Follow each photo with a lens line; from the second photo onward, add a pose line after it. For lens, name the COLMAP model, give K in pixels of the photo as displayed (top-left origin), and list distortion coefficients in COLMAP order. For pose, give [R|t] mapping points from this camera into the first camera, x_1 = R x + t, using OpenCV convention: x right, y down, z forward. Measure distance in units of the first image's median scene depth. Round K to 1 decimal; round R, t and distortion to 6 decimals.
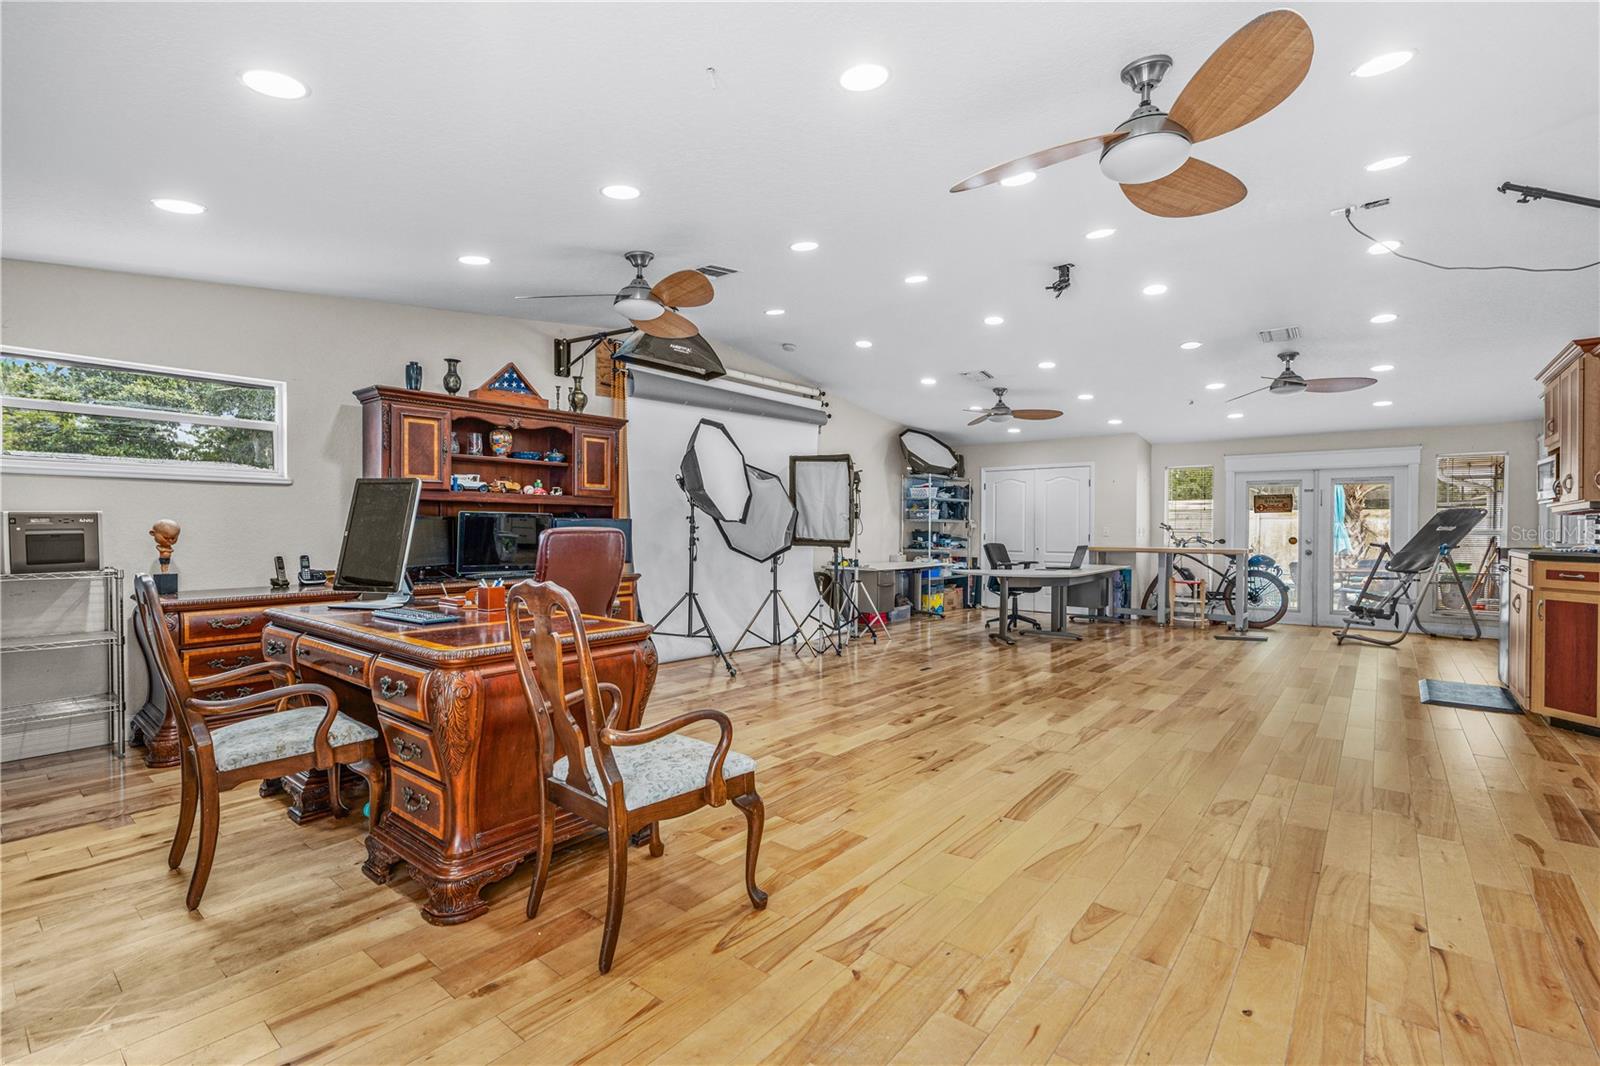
lens RADIAL K [[749.6, 0, 803.8], [0, 749.6, 532.1], [0, 0, 1]] dist [-0.000734, 0.000385]
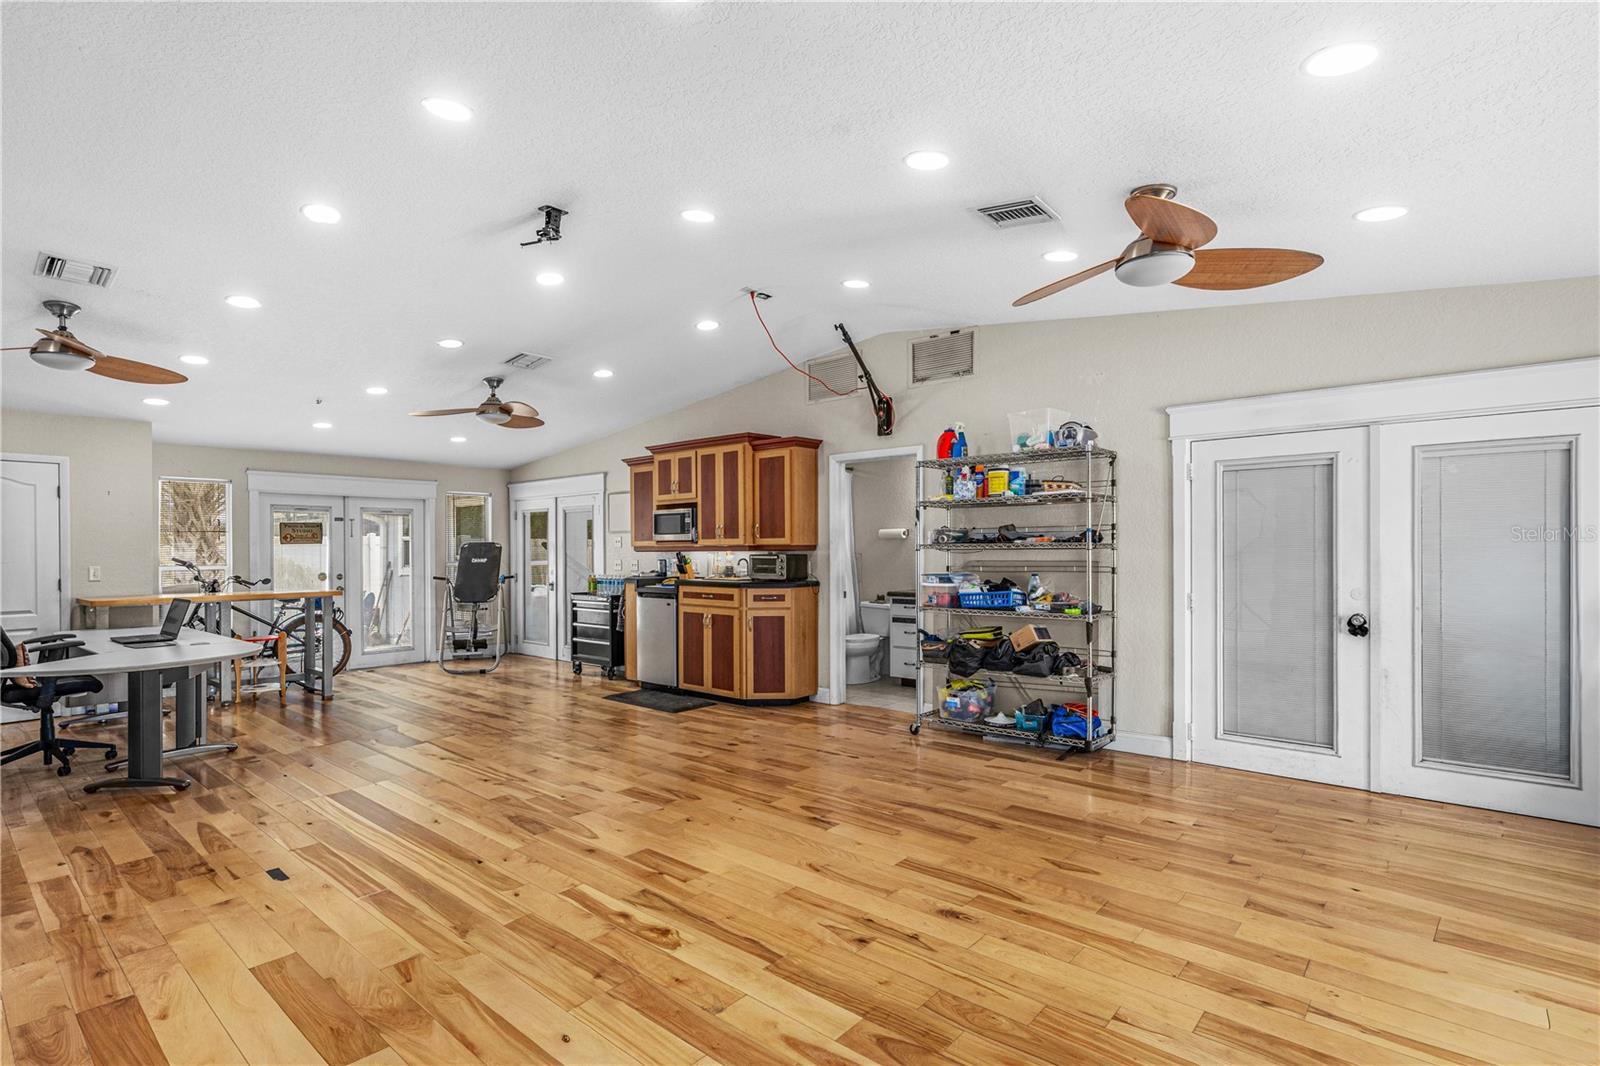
lens RADIAL K [[749.6, 0, 825.6], [0, 749.6, 555.2], [0, 0, 1]] dist [-0.000734, 0.000385]
pose [[0.033708, -0.009597, 0.999386, -0.252059], [0.006694, 0.999934, 0.009377, -0.022837], [-0.999409, 0.006373, 0.033770, 0.504529]]
